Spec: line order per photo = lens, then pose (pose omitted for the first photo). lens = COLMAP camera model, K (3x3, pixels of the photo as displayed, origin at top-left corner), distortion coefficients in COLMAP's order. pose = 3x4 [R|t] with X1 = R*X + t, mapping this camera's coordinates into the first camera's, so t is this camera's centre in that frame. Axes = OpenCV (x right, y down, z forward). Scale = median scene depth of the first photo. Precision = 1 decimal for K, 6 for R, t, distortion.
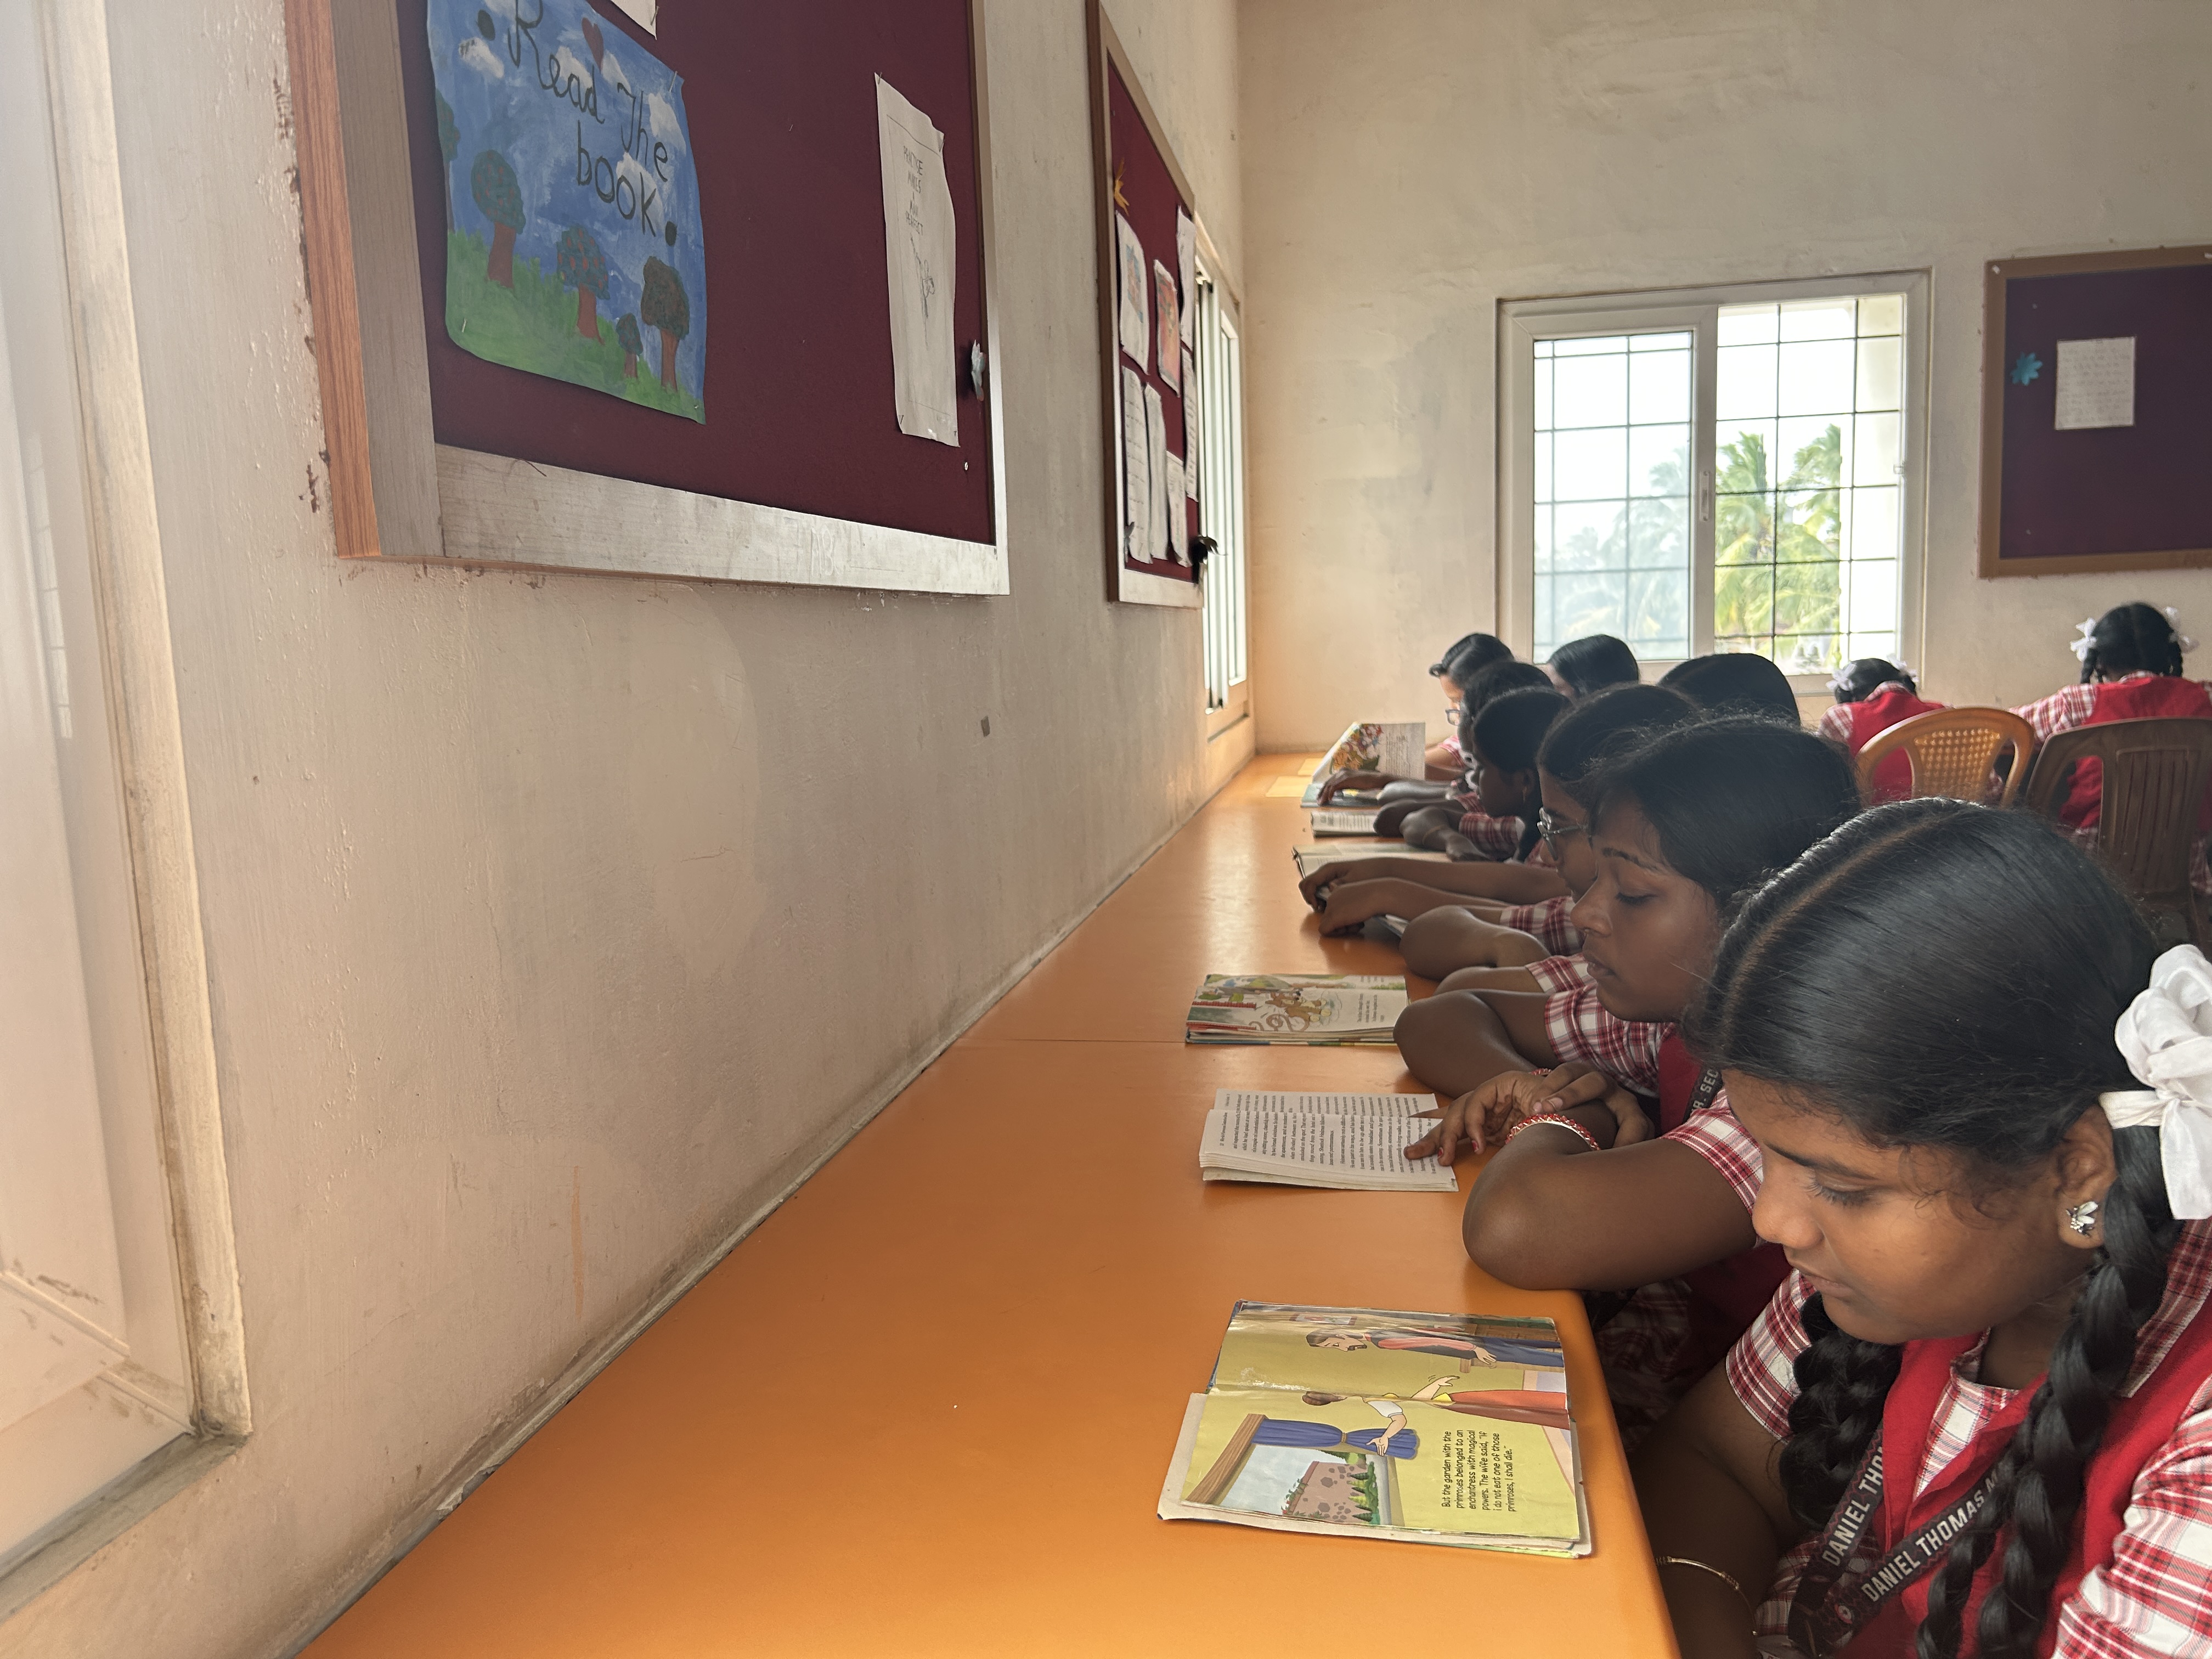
lens RADIAL K [[1693.0, 0, 1106.0], [0, 1693.0, 829.5], [0, 0, 1]] dist [0.050552, -0.056058]
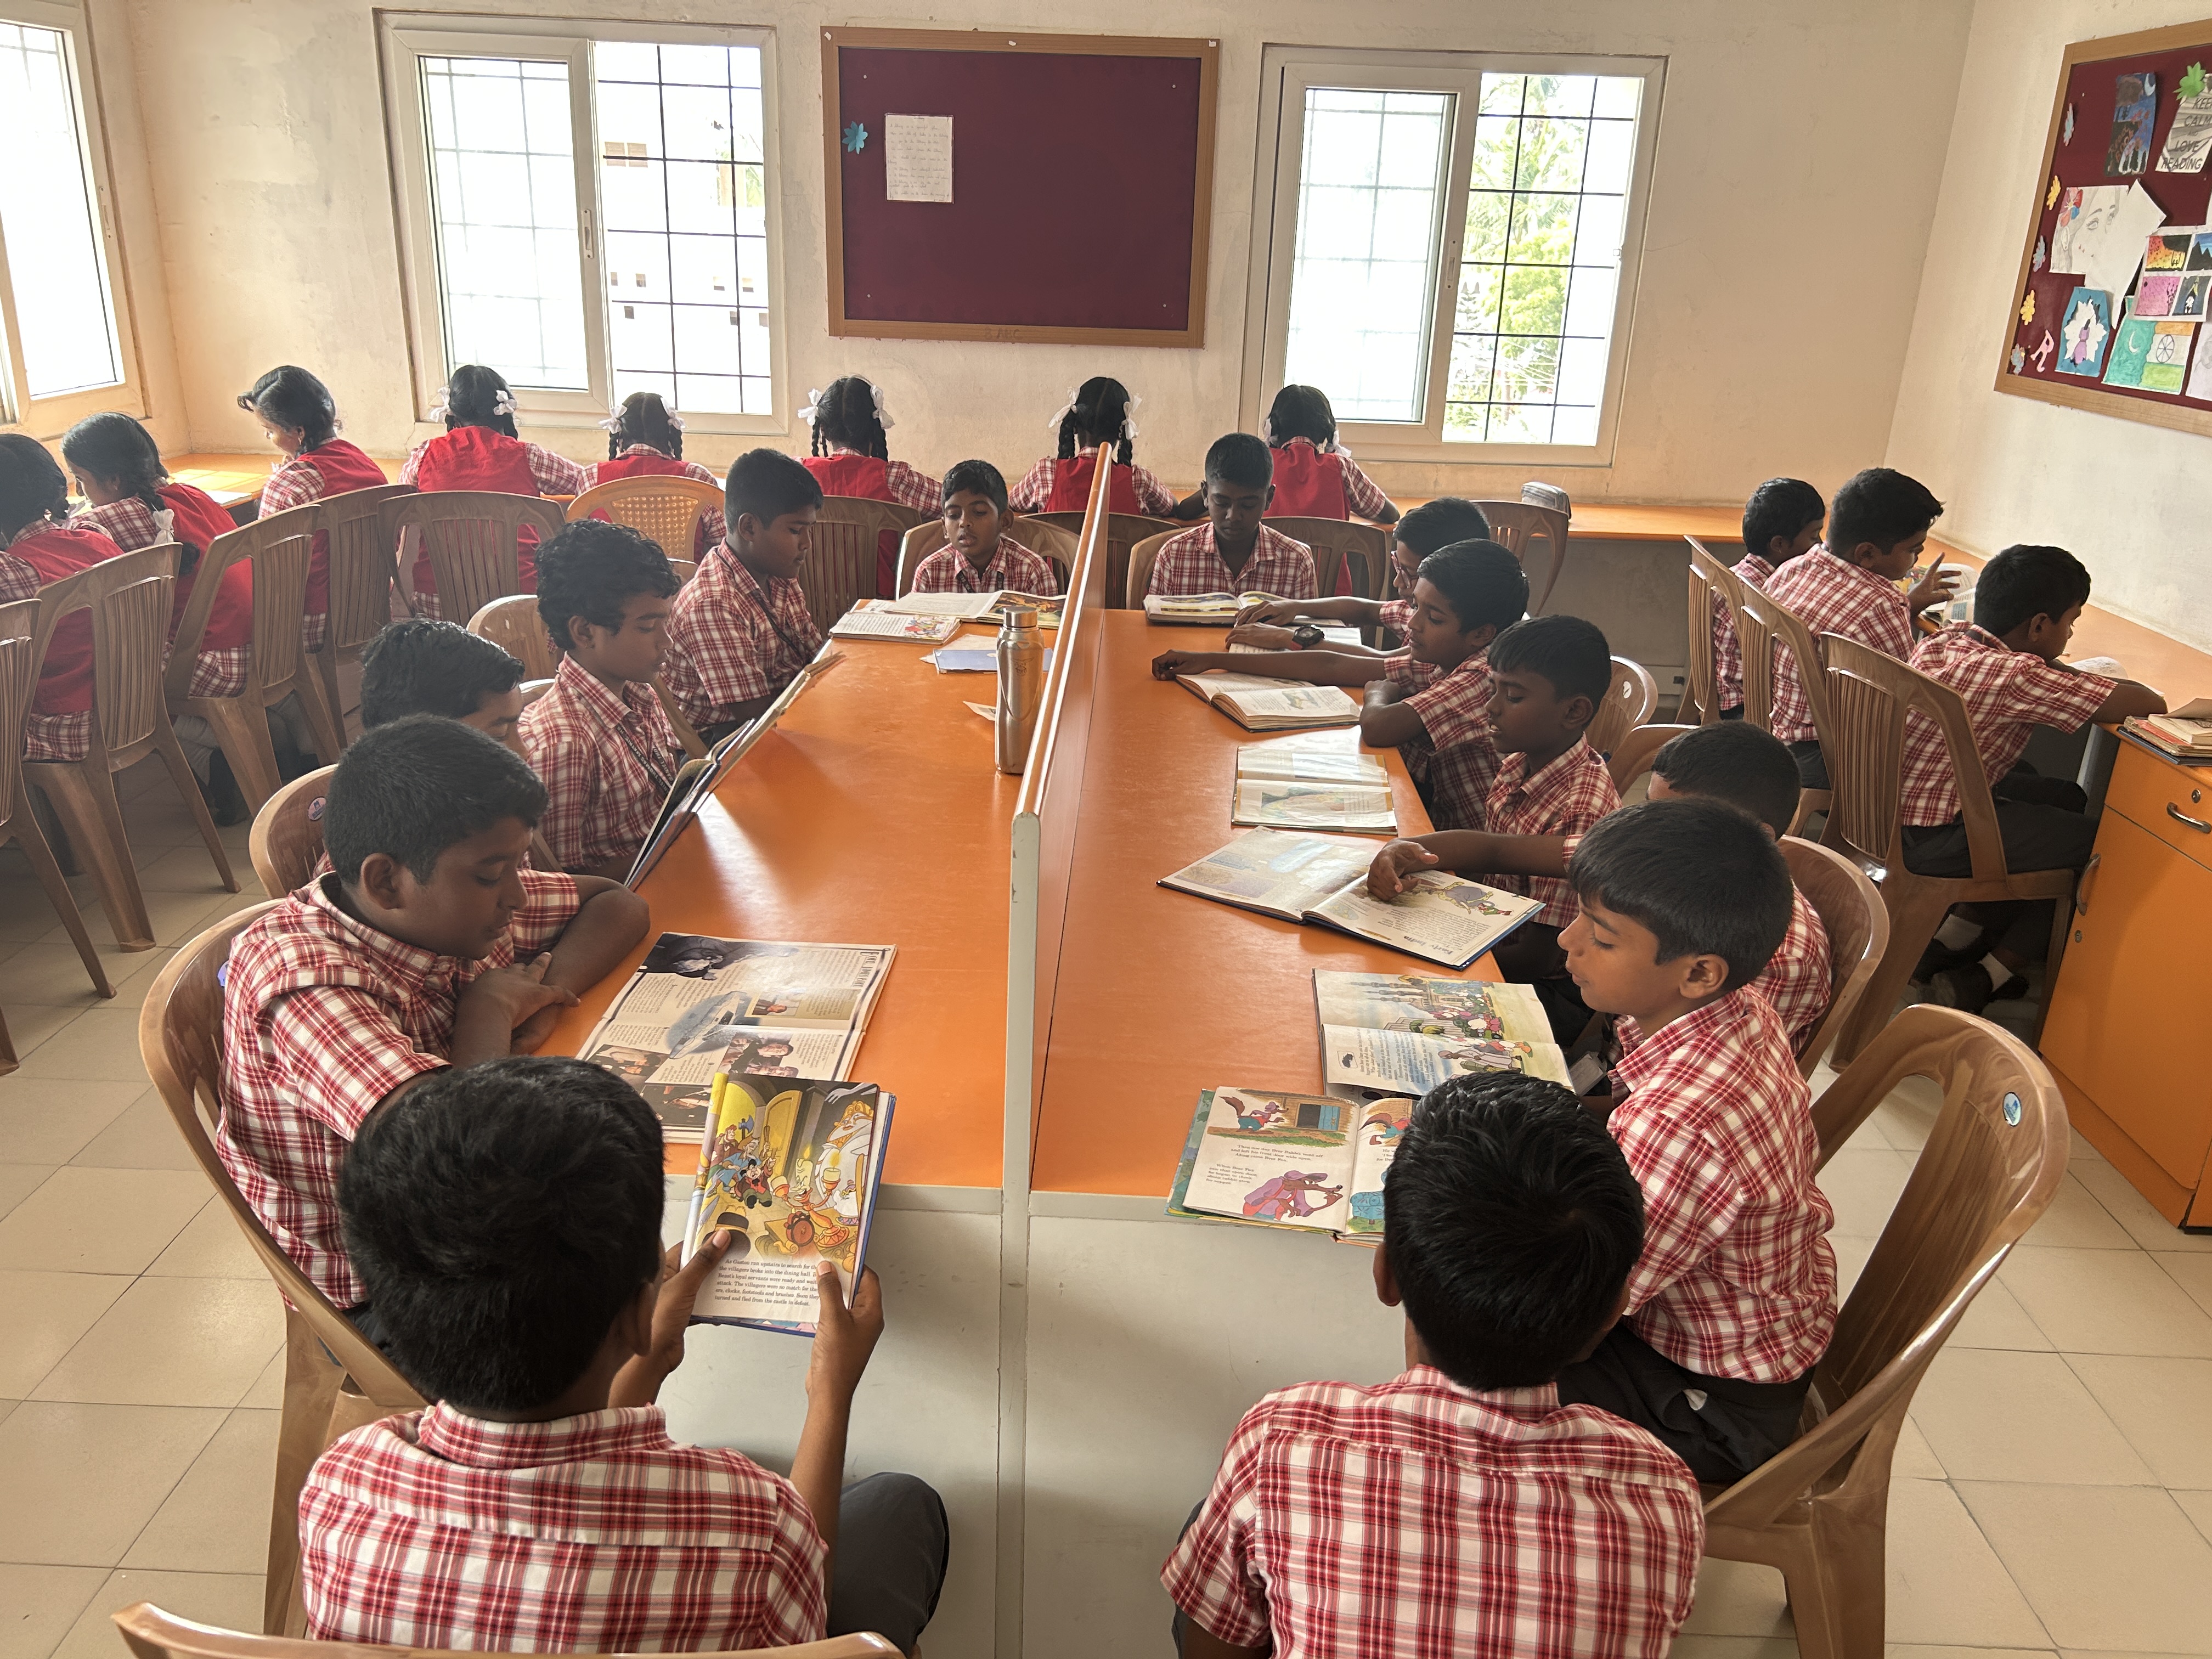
lens RADIAL K [[1693.0, 0, 1106.0], [0, 1693.0, 829.5], [0, 0, 1]] dist [0.050552, -0.056058]
pose [[0.987103, 0.018680, 0.158994, 0.524901], [-0.055097, 0.972136, 0.227849, -0.098748], [-0.150307, -0.233670, 0.960628, -0.153834]]
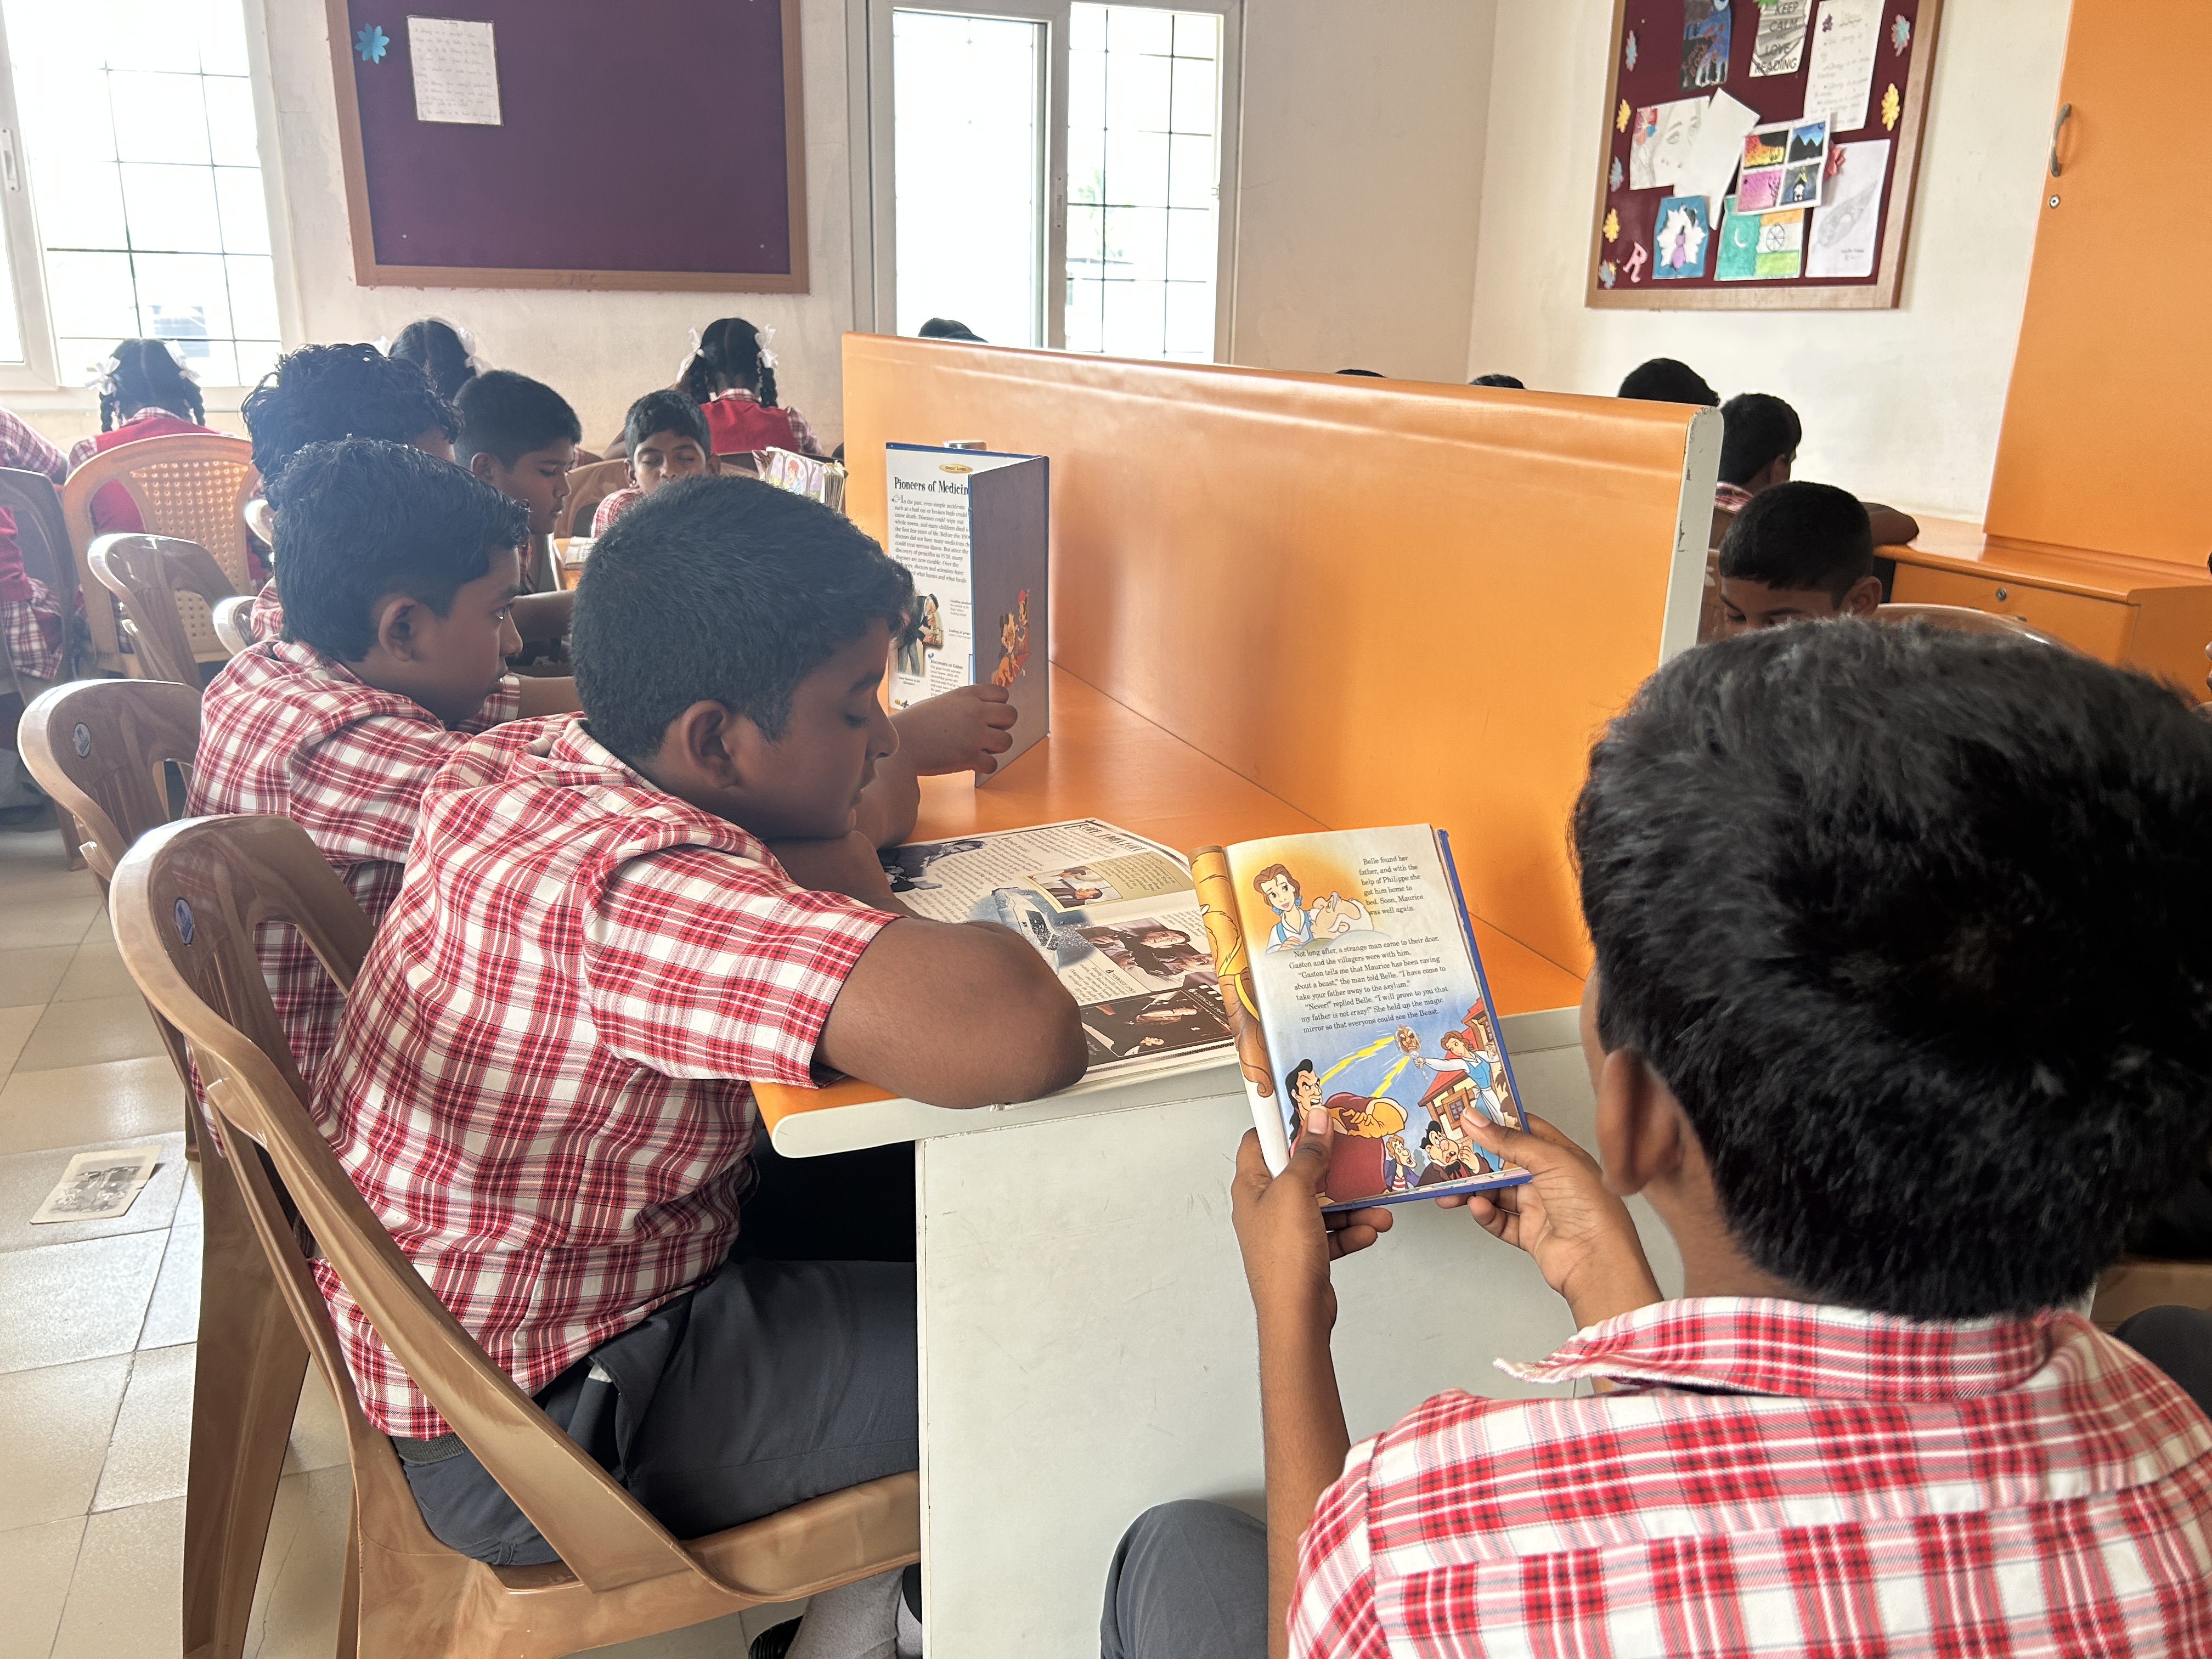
lens RADIAL K [[1705.4, 0, 1098.8], [0, 1705.4, 813.1], [0, 0, 1]] dist [0.021936, -0.004632]
pose [[0.864253, -0.089594, 0.495015, 0.381817], [0.009167, 0.986654, 0.162572, -0.016187], [-0.502974, -0.135965, 0.853540, -0.006855]]
